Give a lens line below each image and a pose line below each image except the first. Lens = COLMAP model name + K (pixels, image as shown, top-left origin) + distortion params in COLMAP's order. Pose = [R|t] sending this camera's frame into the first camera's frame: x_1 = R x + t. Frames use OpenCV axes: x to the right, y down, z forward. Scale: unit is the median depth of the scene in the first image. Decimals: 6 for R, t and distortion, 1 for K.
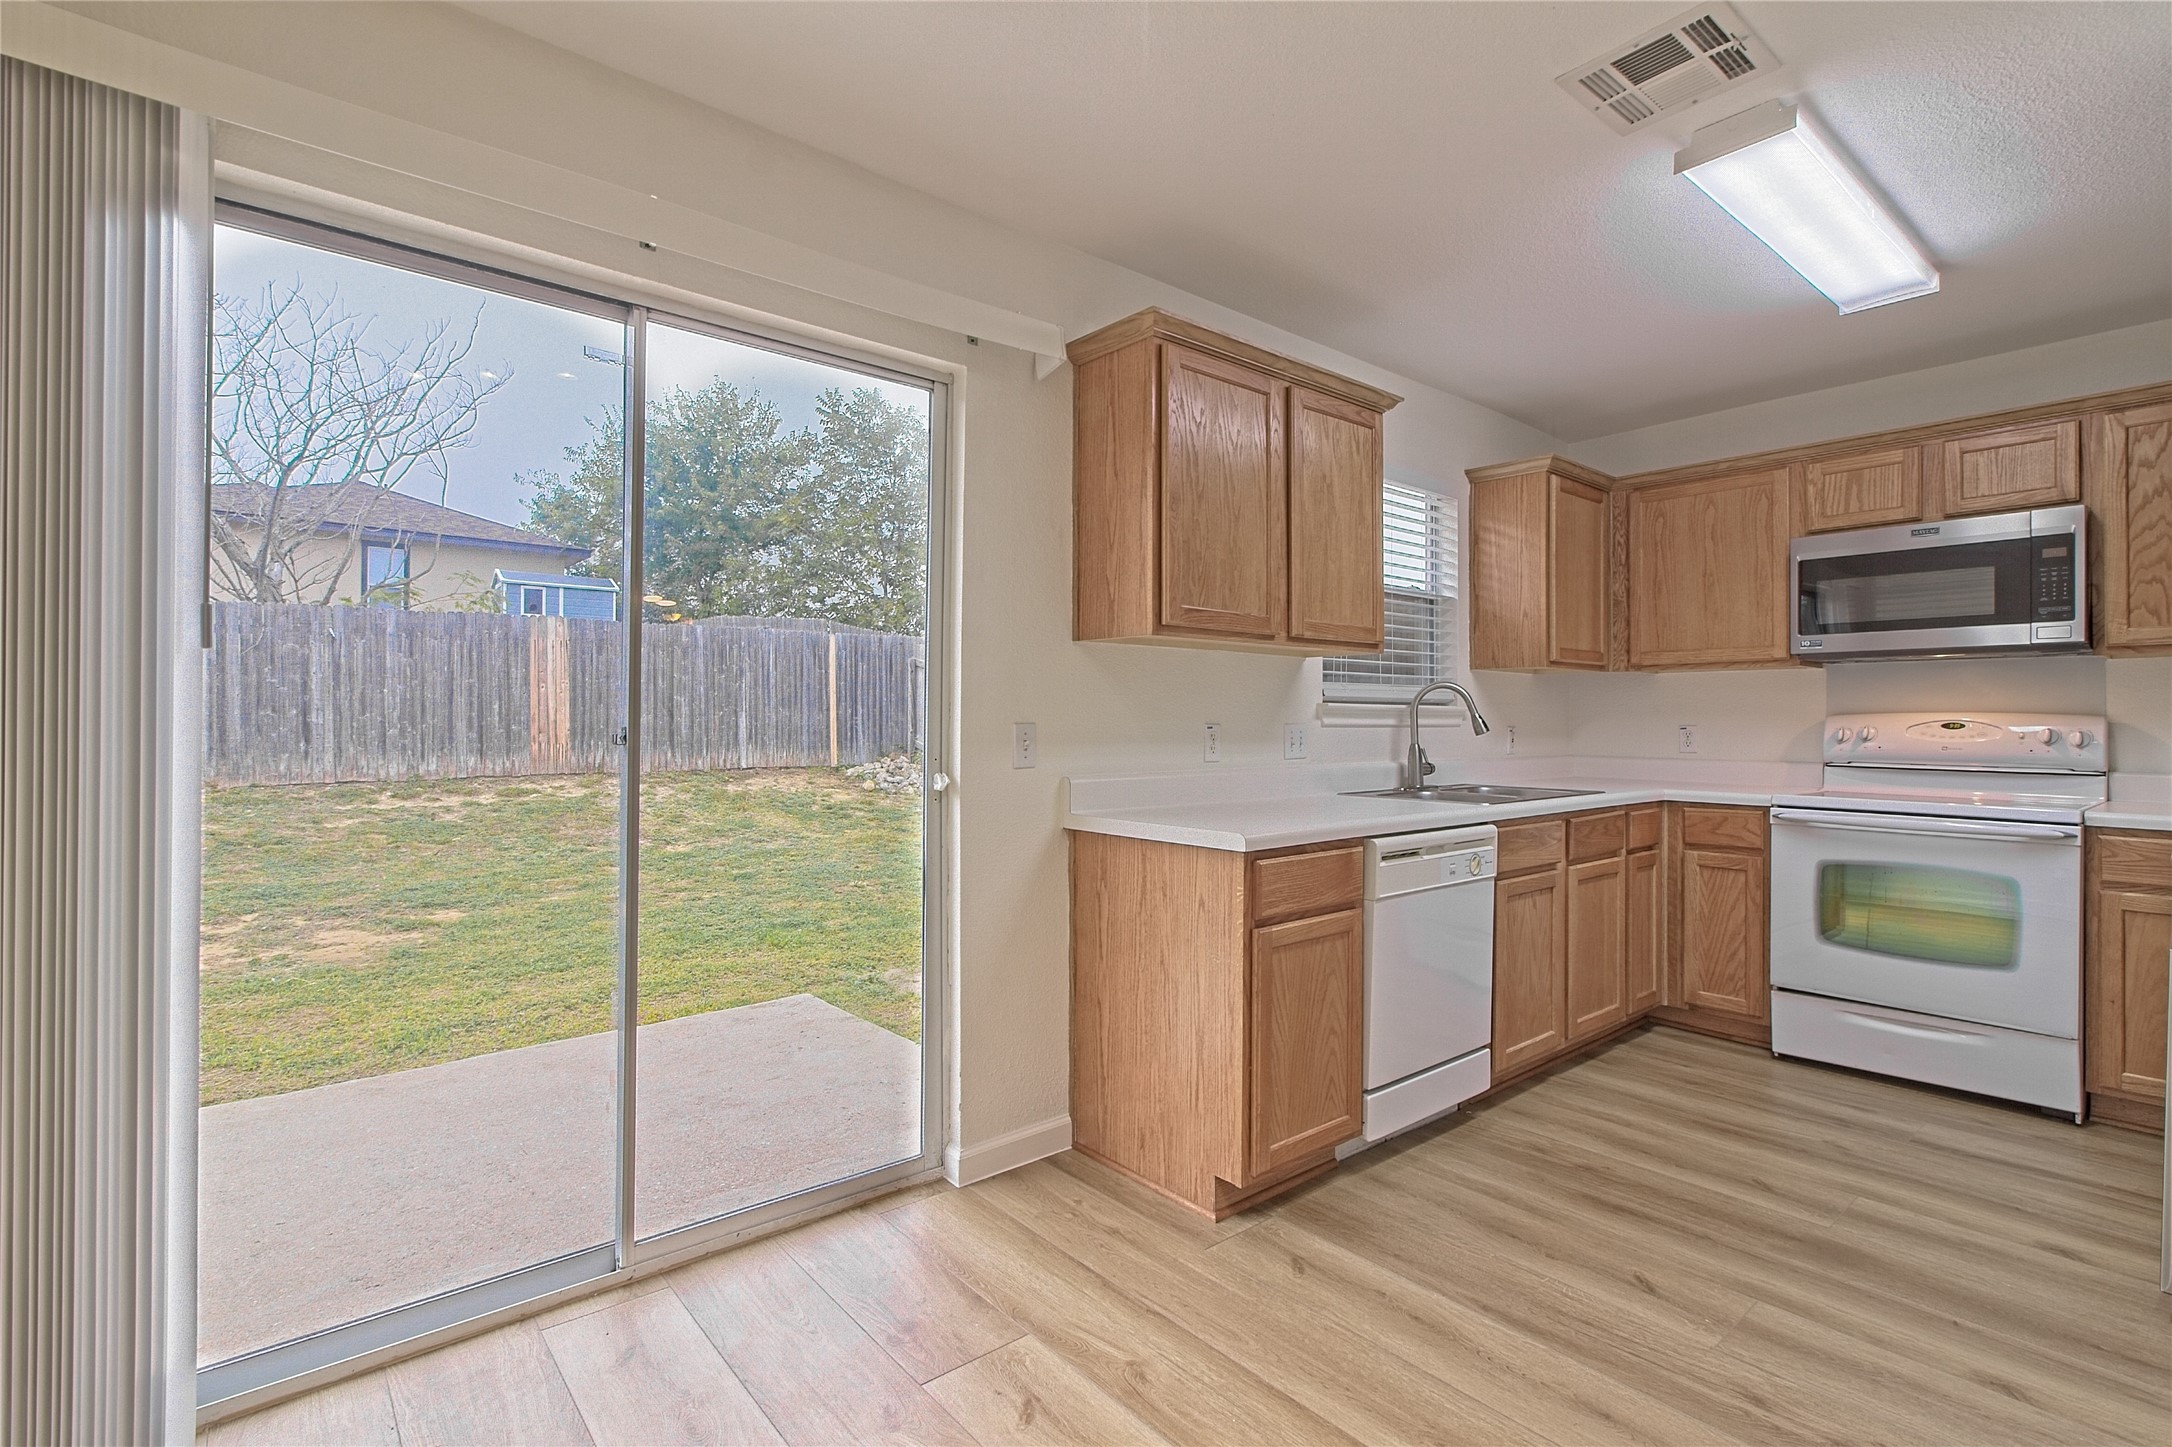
lens RADIAL K [[1007.6, 0, 1086.2], [0, 1007.6, 723.6], [0, 0, 1]] dist [-0.004243, 0.003612]
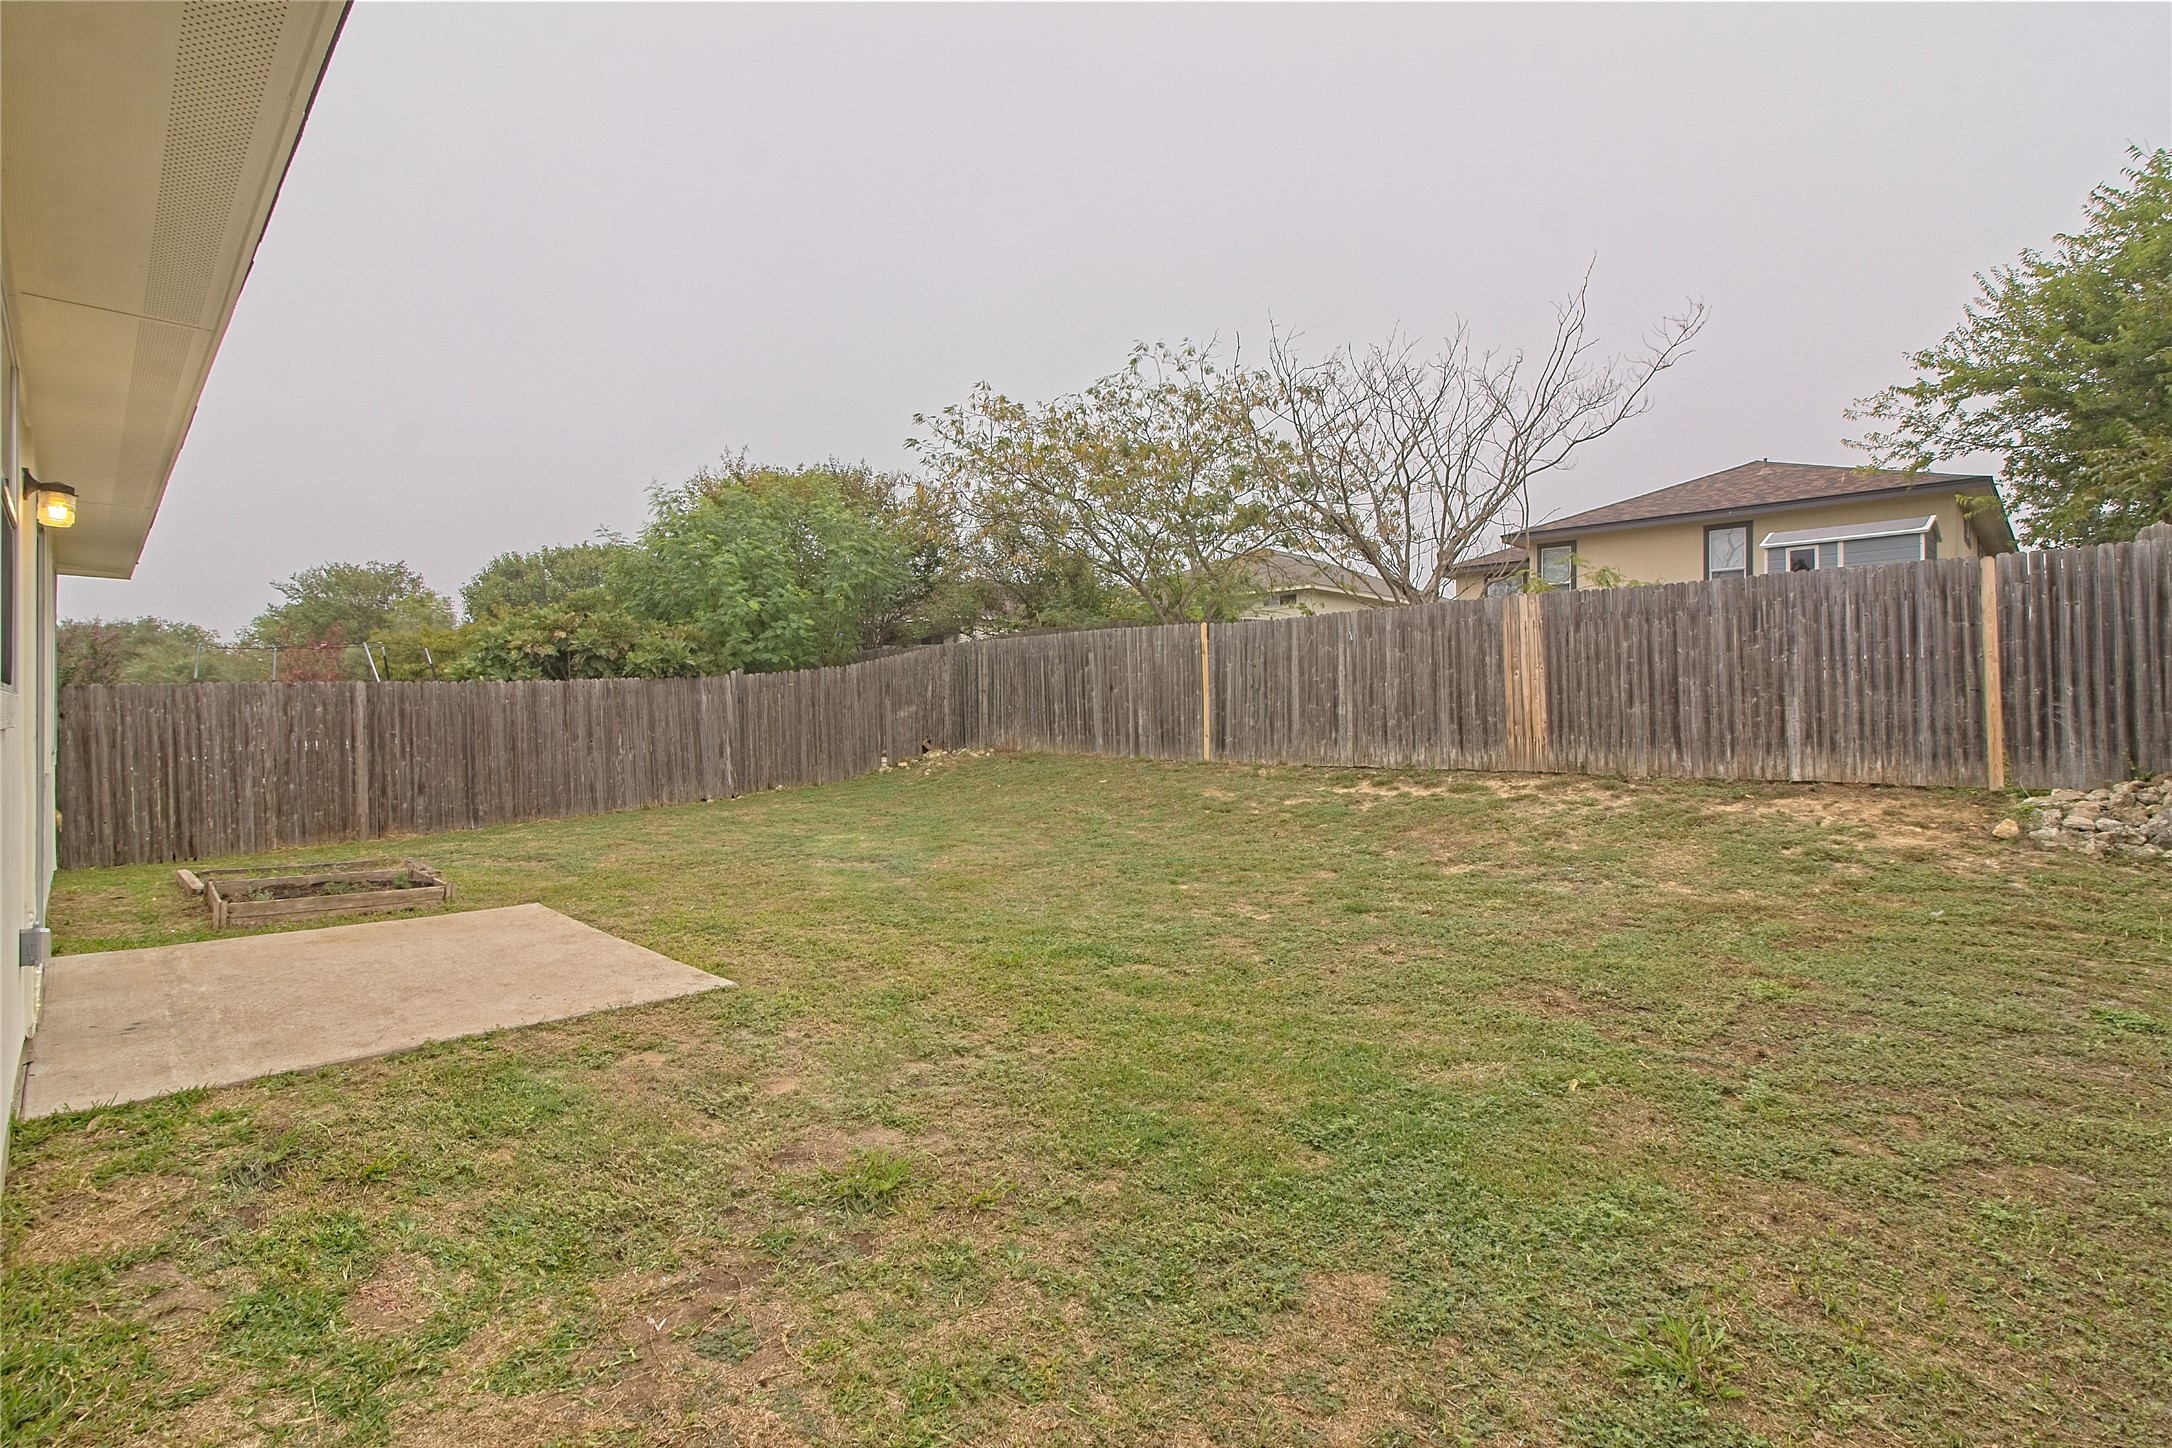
lens RADIAL K [[1007.6, 0, 1091.2], [0, 1007.6, 702.7], [0, 0, 1]] dist [-0.004243, 0.003612]
pose [[0.078217, -0.009422, -0.996892, 0.332068], [0.002531, 0.999954, -0.009253, -0.003548], [0.996933, -0.001799, 0.078237, 0.560577]]
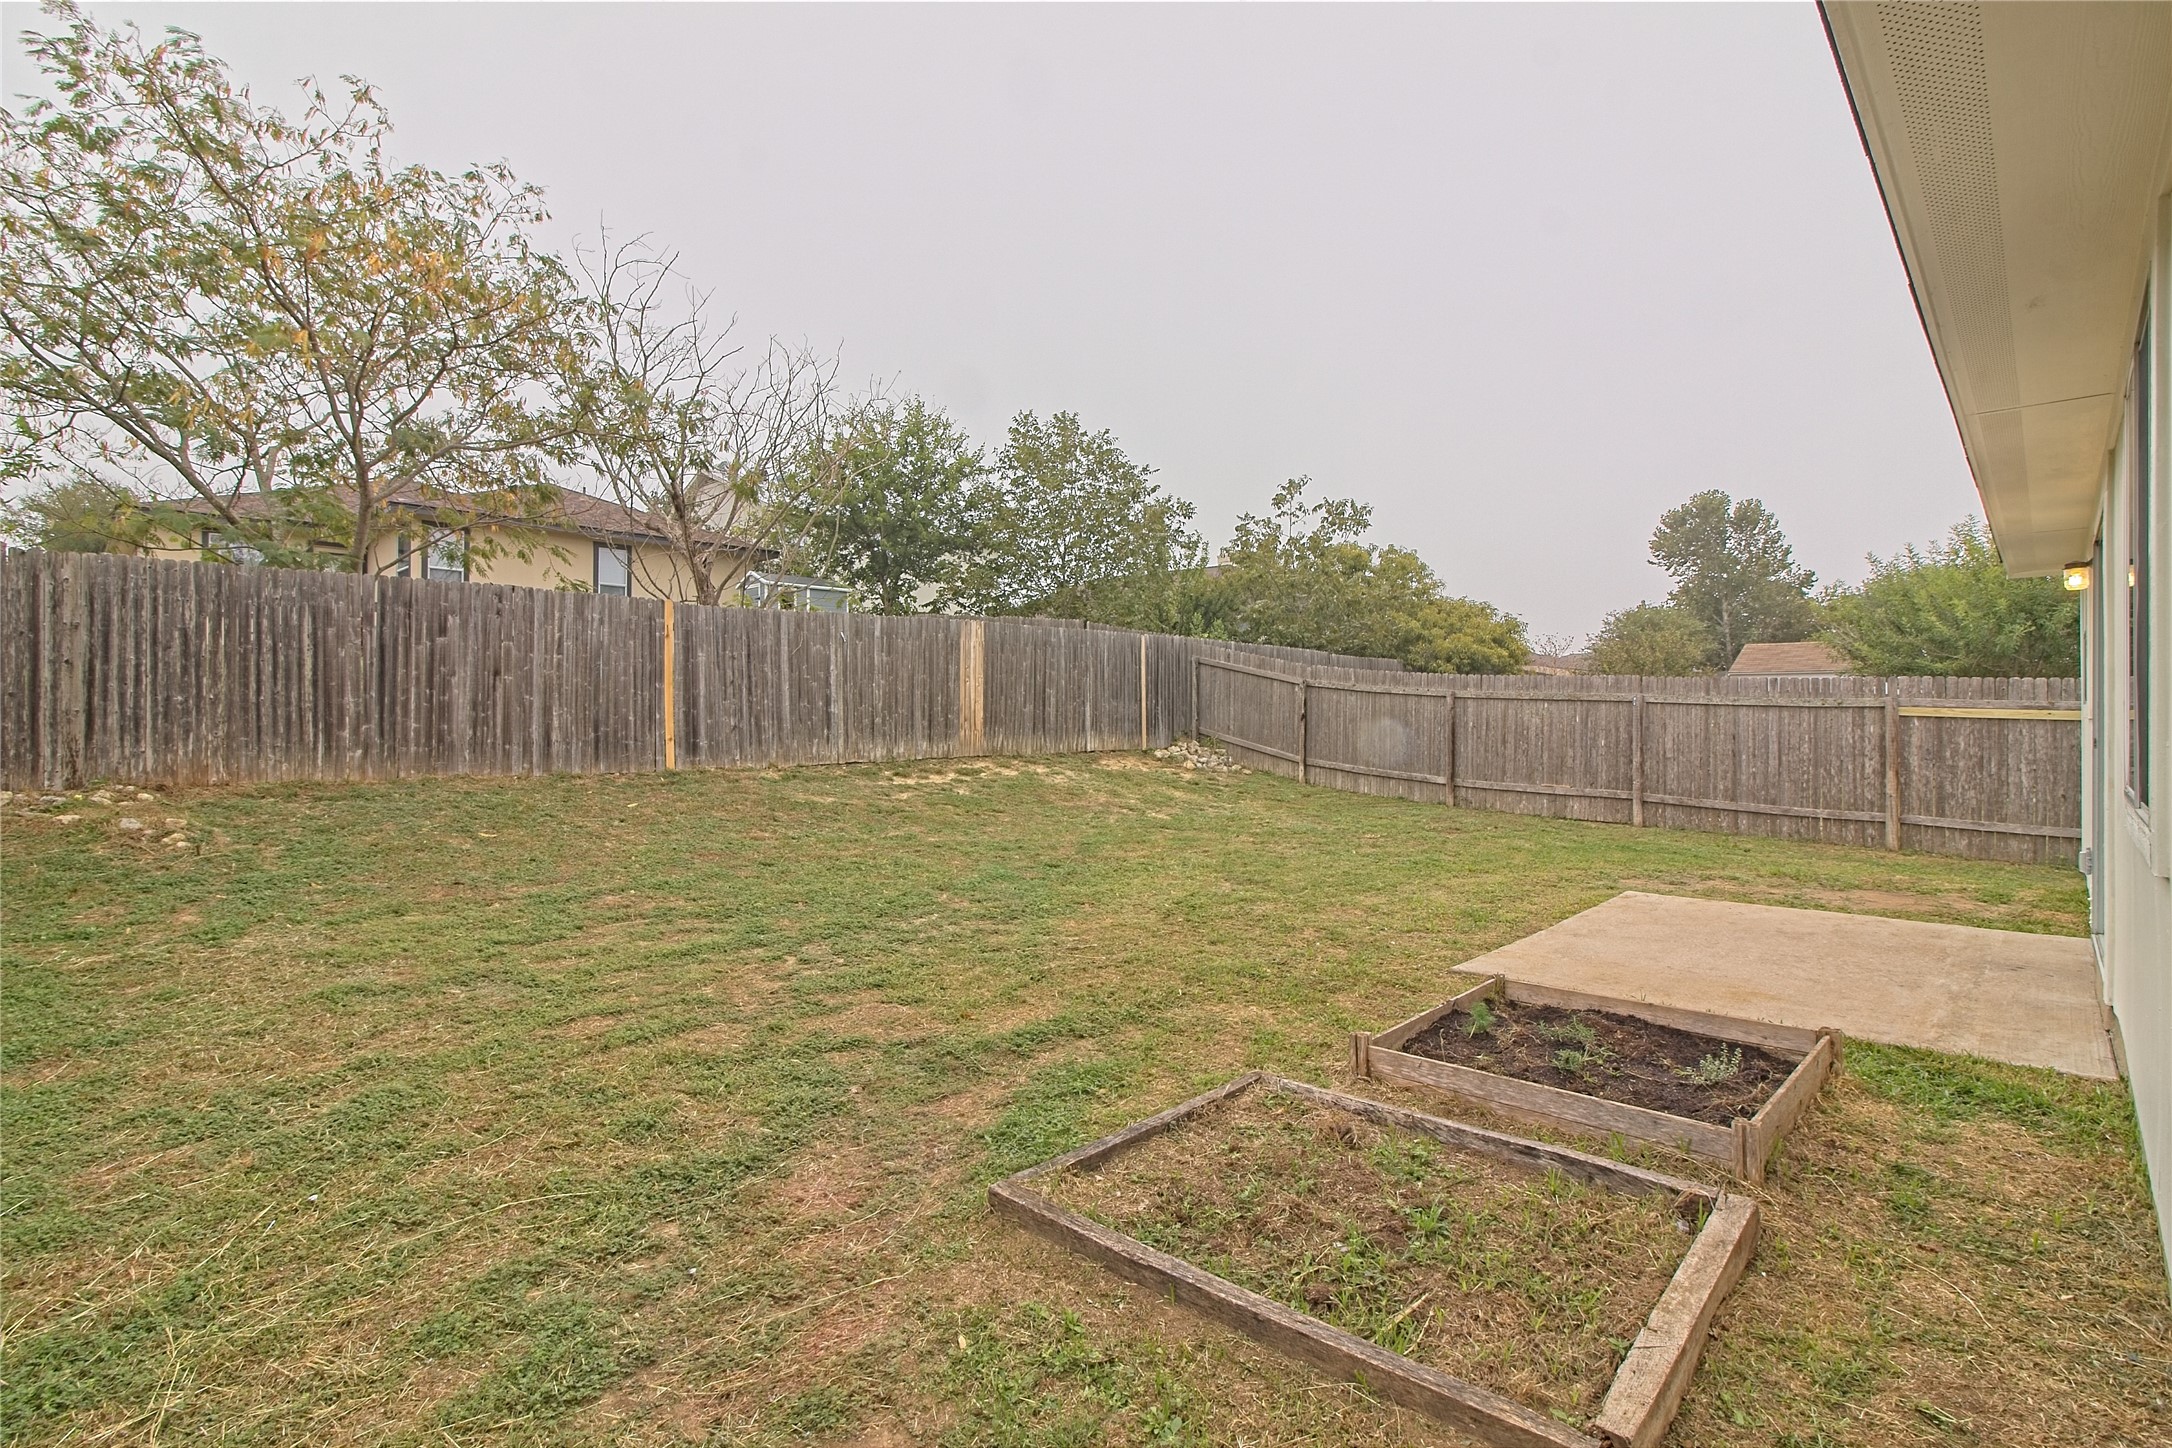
lens RADIAL K [[1007.6, 0, 1072.5], [0, 1007.6, 714.0], [0, 0, 1]] dist [-0.004243, 0.003612]
pose [[0.997159, 0.000689, 0.075328, -0.517072], [-0.000935, 0.999994, 0.003242, -0.002674], [-0.075325, -0.003303, 0.997154, -0.180206]]
